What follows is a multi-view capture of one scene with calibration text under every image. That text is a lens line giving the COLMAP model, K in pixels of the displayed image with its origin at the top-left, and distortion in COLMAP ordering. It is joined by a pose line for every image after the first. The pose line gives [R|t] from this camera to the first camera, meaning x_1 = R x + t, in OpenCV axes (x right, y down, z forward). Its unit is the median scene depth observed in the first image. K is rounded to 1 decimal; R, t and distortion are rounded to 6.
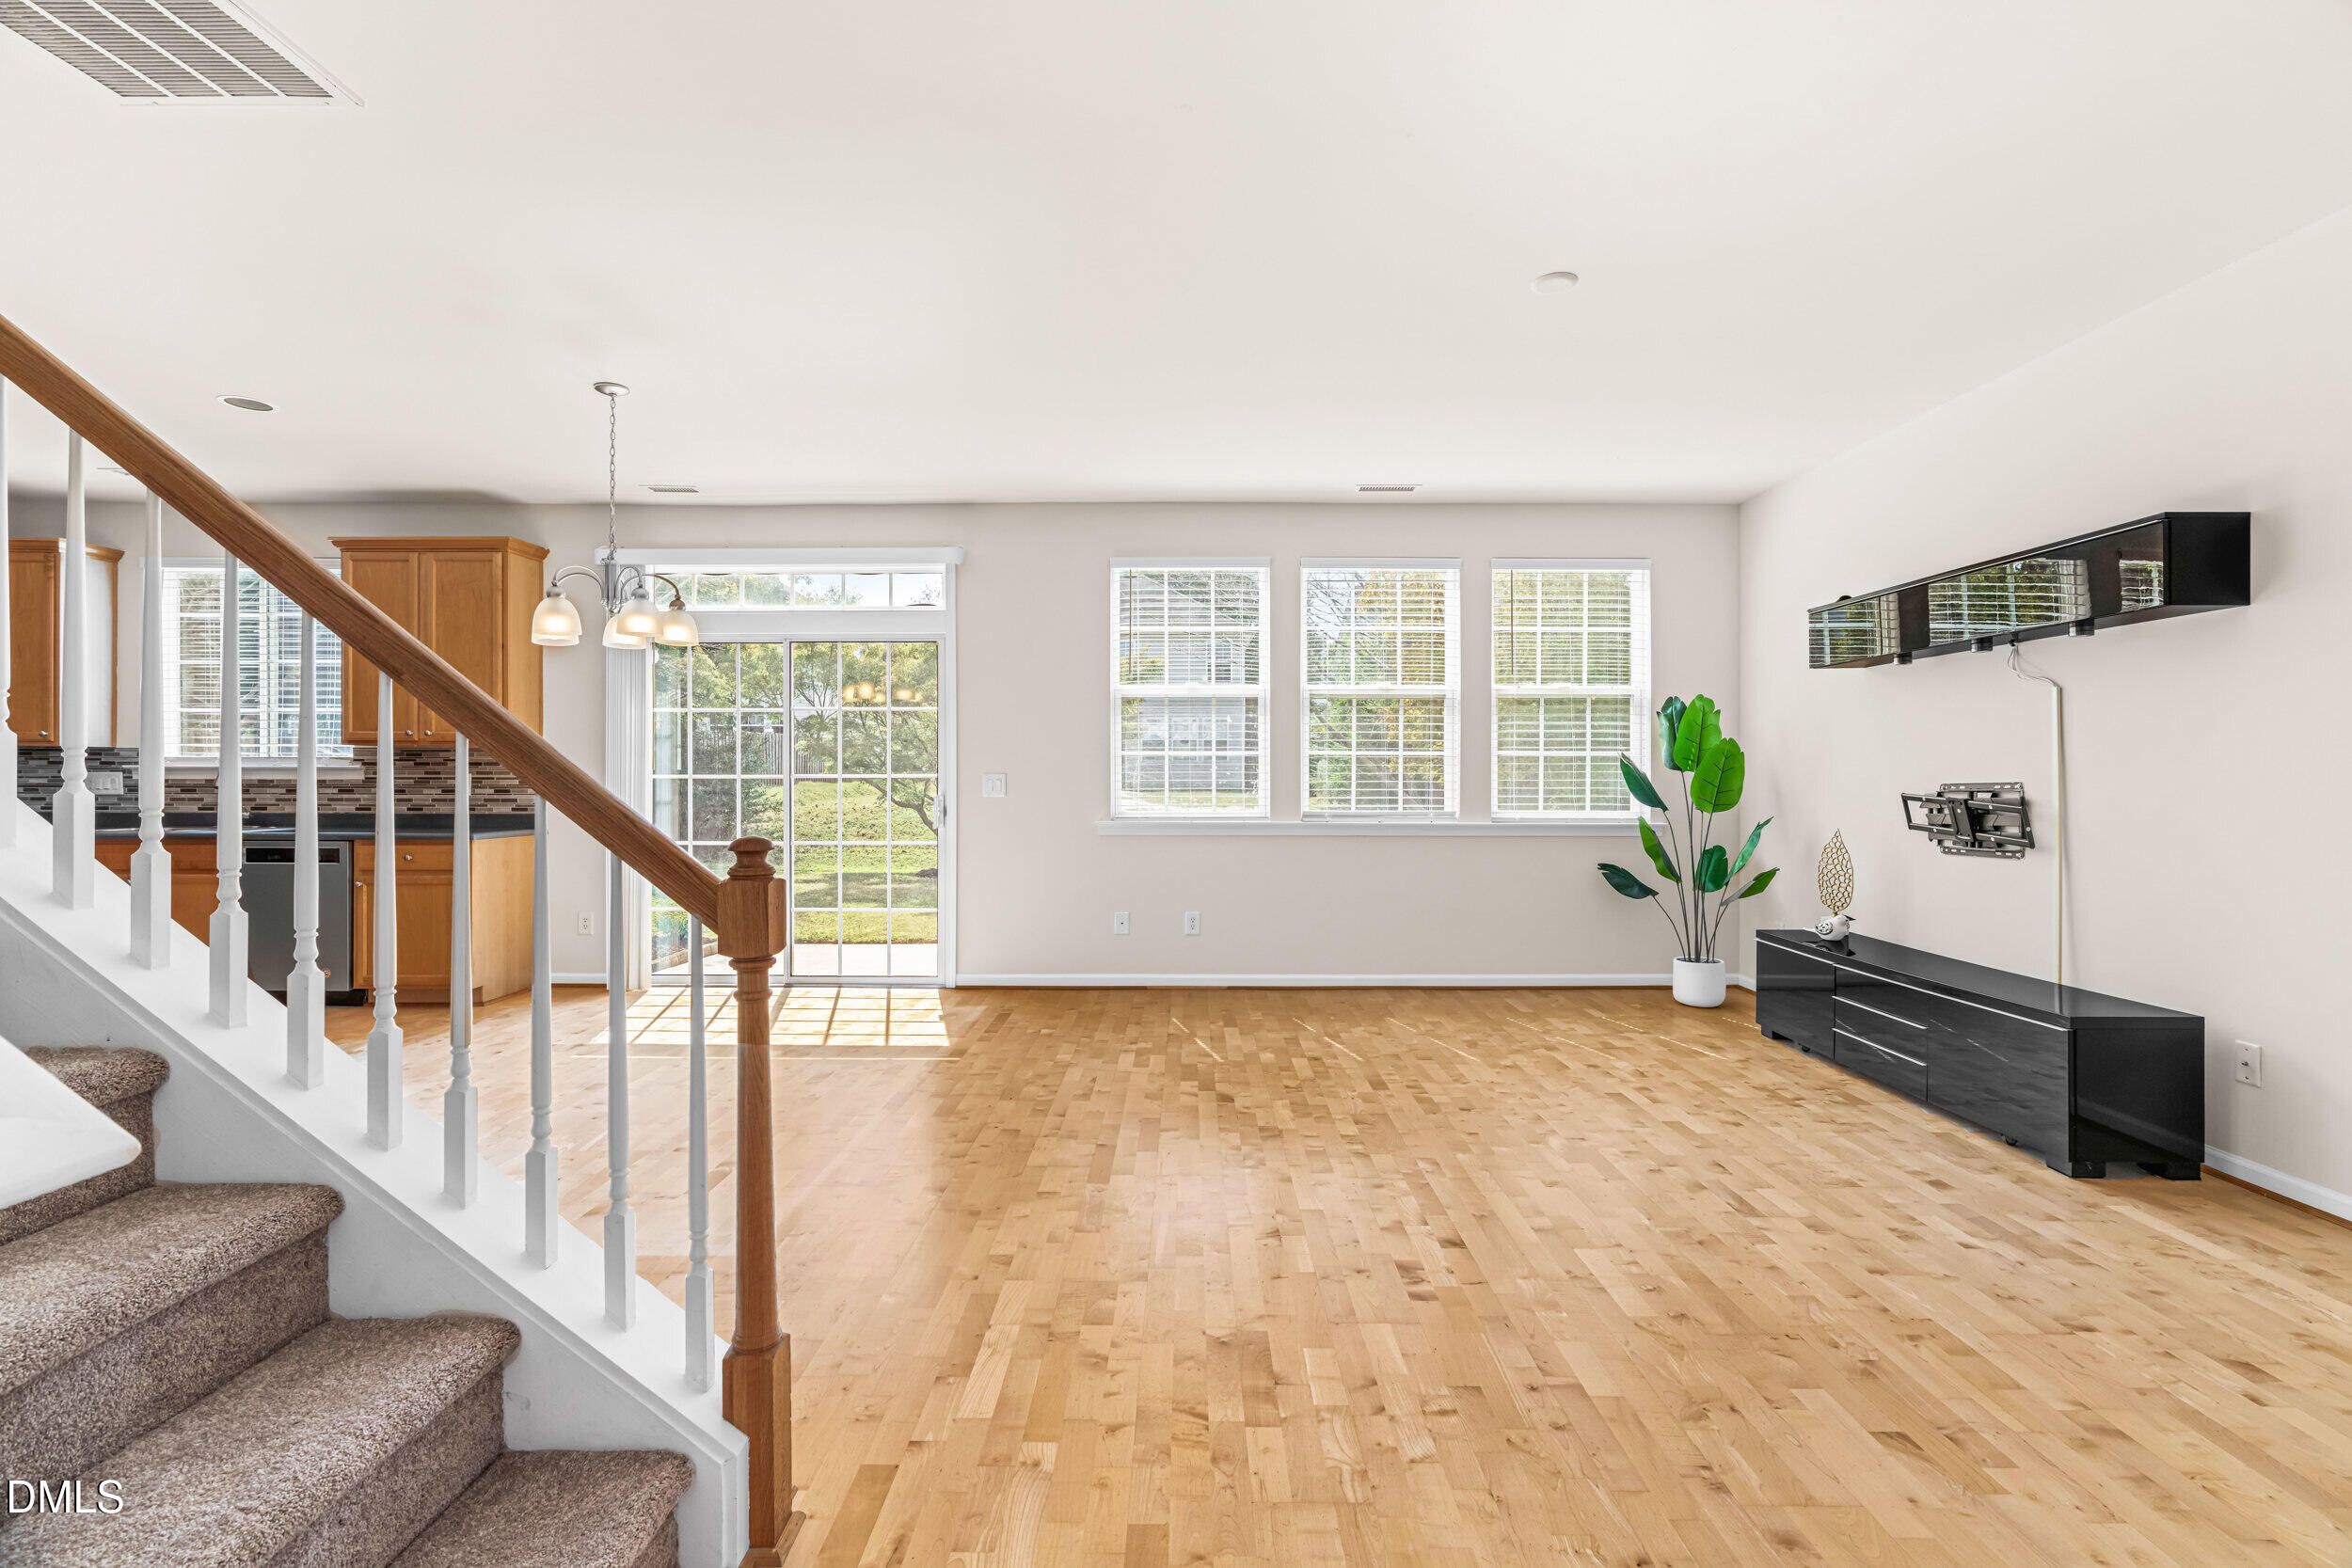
lens RADIAL K [[1100.1, 0, 1179.8], [0, 1100.1, 789.9], [0, 0, 1]] dist [-0.008606, 0.002954]
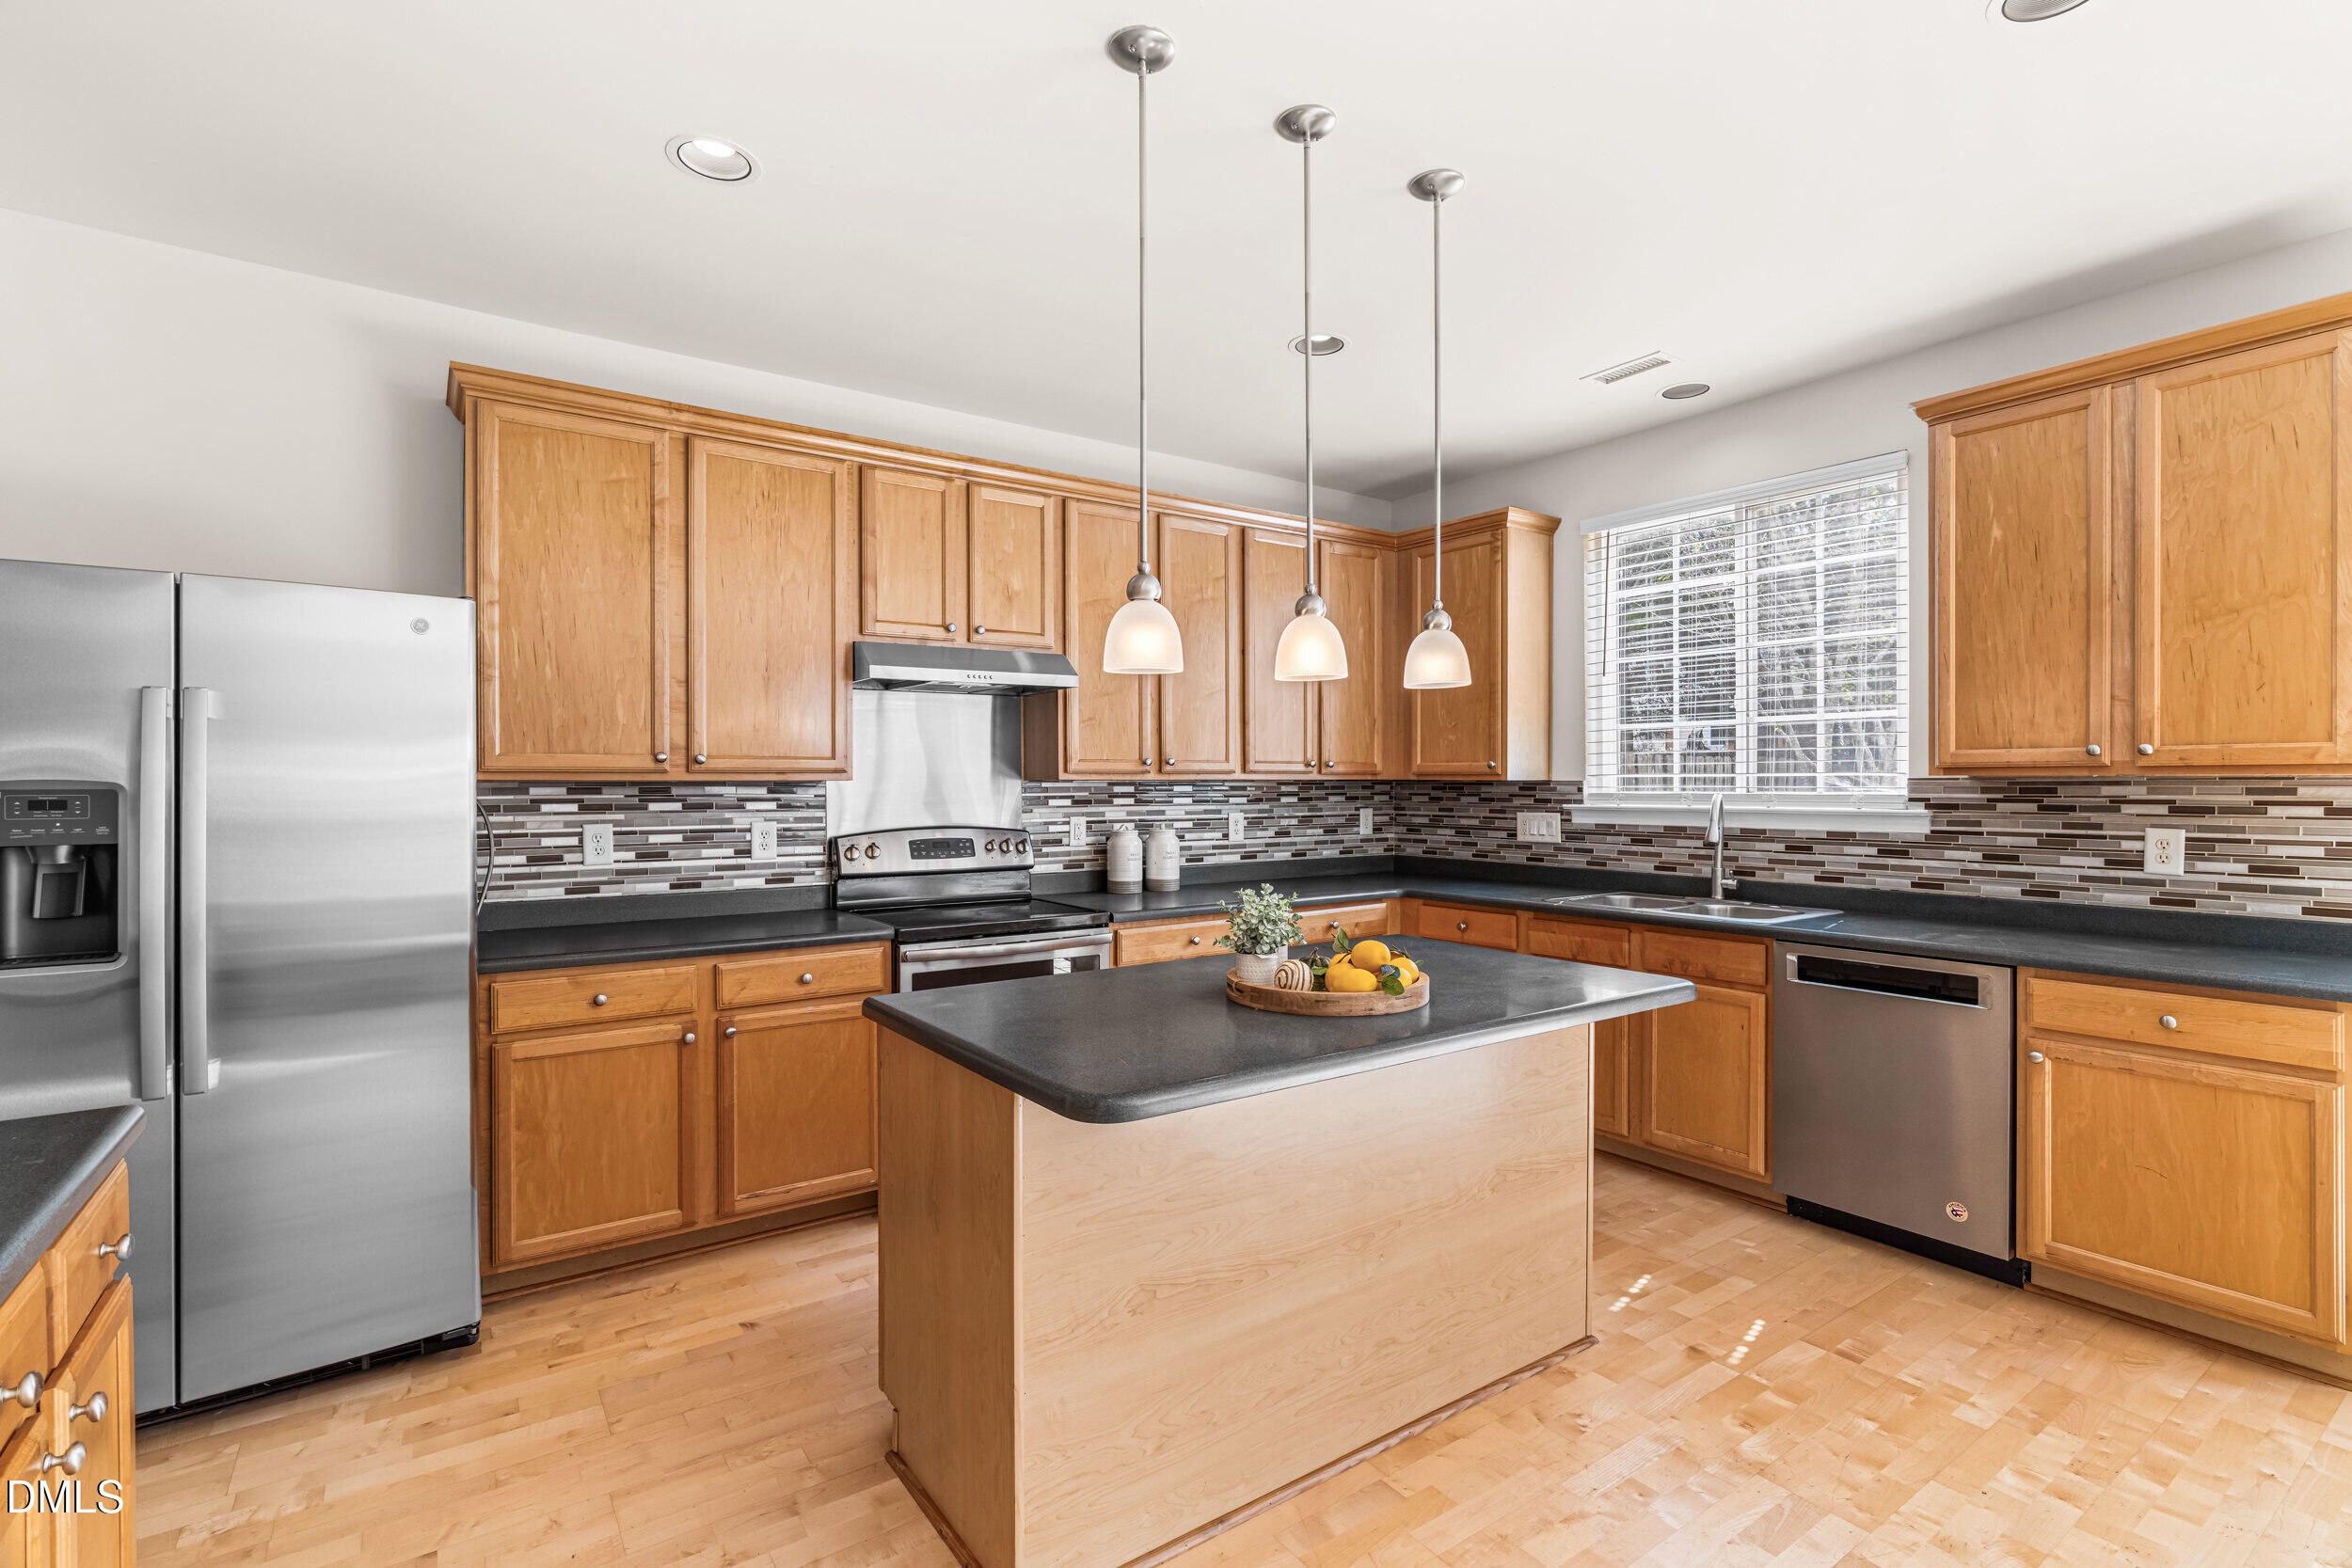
lens RADIAL K [[1100.1, 0, 1177.7], [0, 1100.1, 785.4], [0, 0, 1]] dist [-0.008606, 0.002954]
pose [[0.580063, -0.003387, -0.814564, -0.506528], [-0.003050, 0.999975, -0.006330, -0.029968], [0.814566, 0.006156, 0.580039, 0.350789]]
